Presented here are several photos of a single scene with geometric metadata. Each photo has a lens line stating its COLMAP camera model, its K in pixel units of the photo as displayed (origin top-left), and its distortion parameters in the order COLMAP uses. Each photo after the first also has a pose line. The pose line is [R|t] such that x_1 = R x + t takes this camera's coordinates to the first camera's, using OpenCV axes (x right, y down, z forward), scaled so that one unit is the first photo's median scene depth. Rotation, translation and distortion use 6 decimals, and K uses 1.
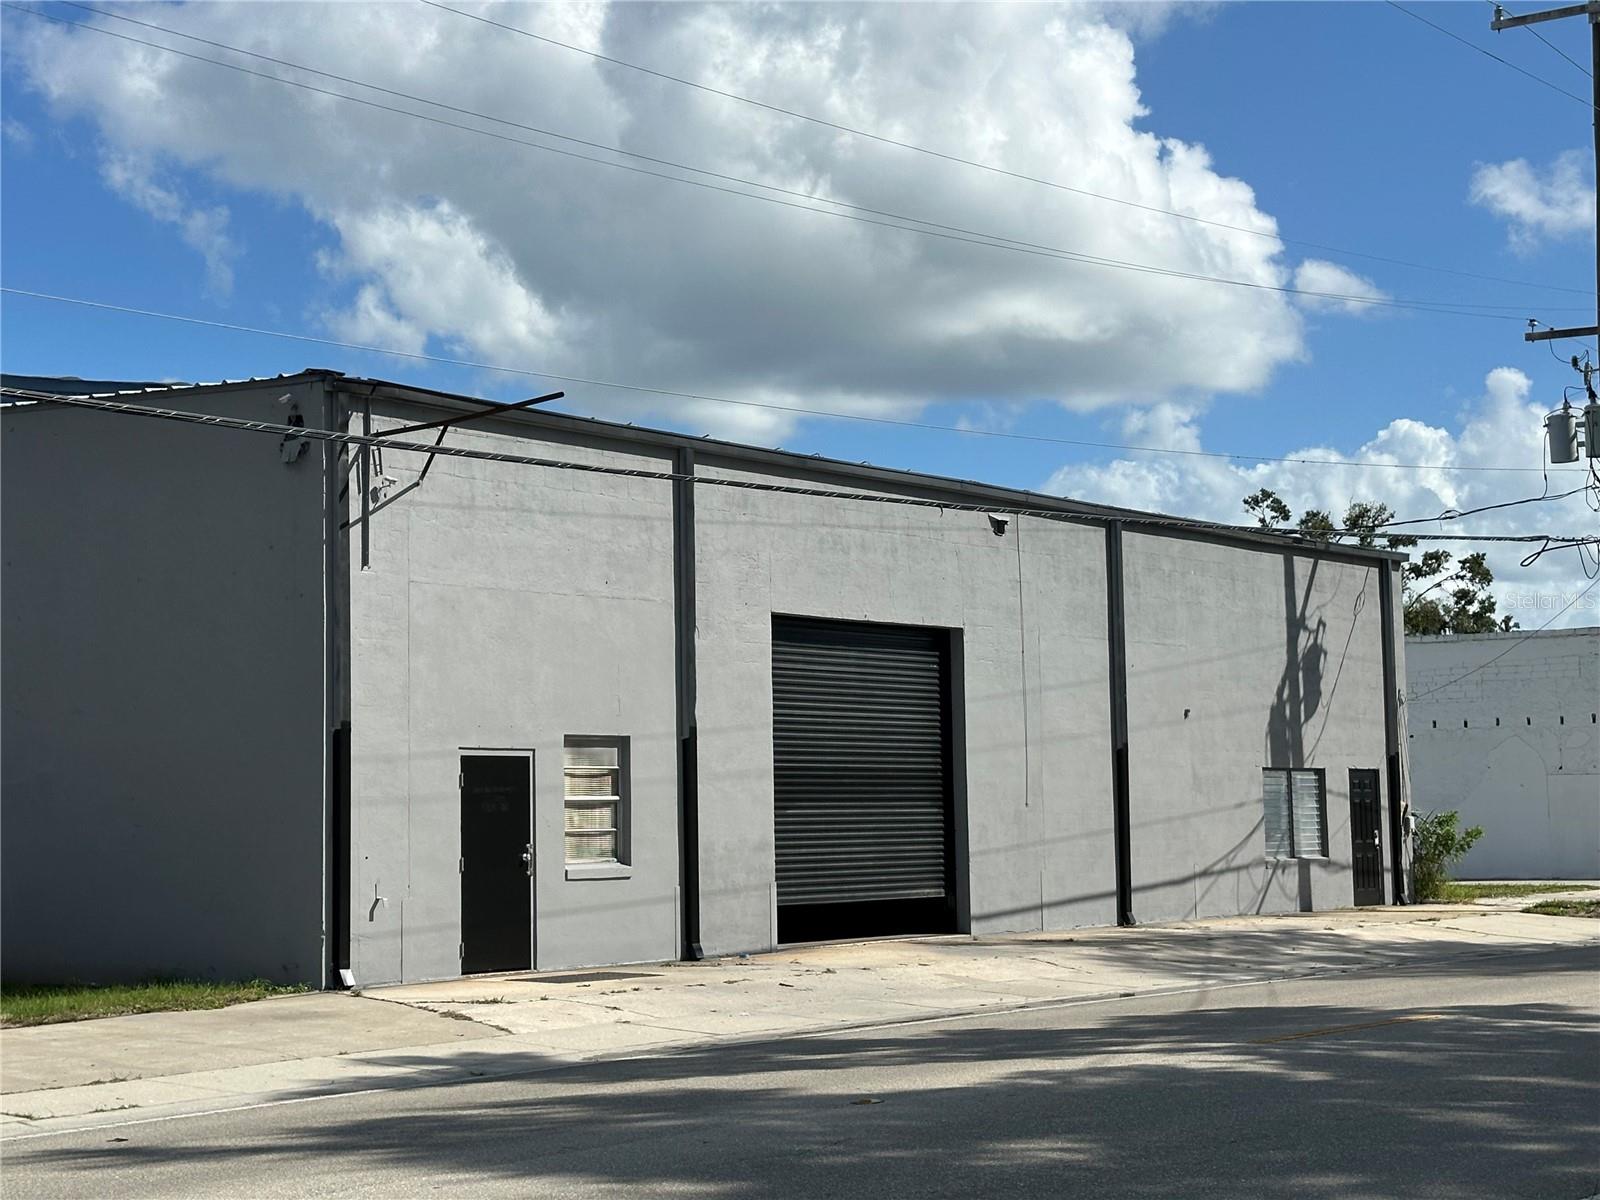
lens RADIAL K [[2646.2, 0, 804.8], [0, 2646.2, 591.1], [0, 0, 1]] dist [0.179467, 0.000000]
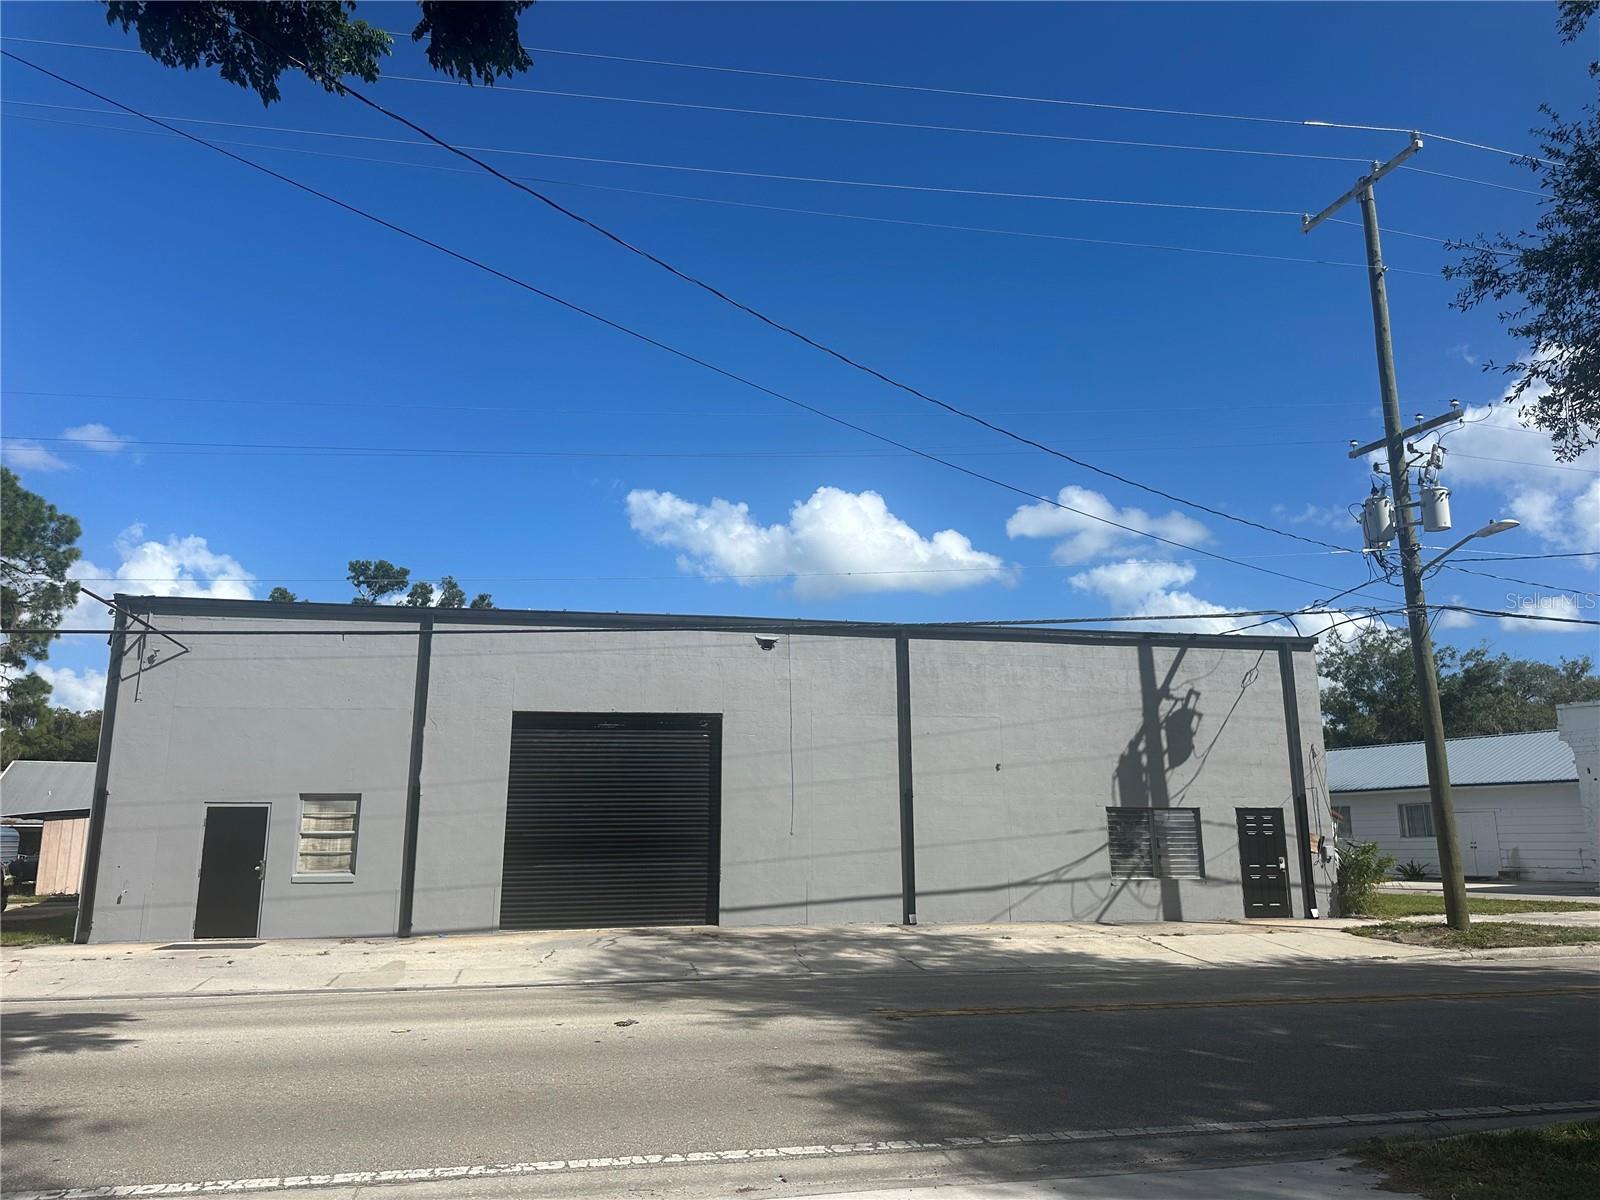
lens RADIAL K [[1121.6, 0, 808.7], [0, 1121.6, 598.5], [0, 0, 1]] dist [0.081900, -0.051922]
pose [[0.753067, -0.123385, -0.646271, 0.520174], [0.049665, 0.990116, -0.131160, 0.035753], [0.656066, 0.066675, 0.751752, 0.547849]]
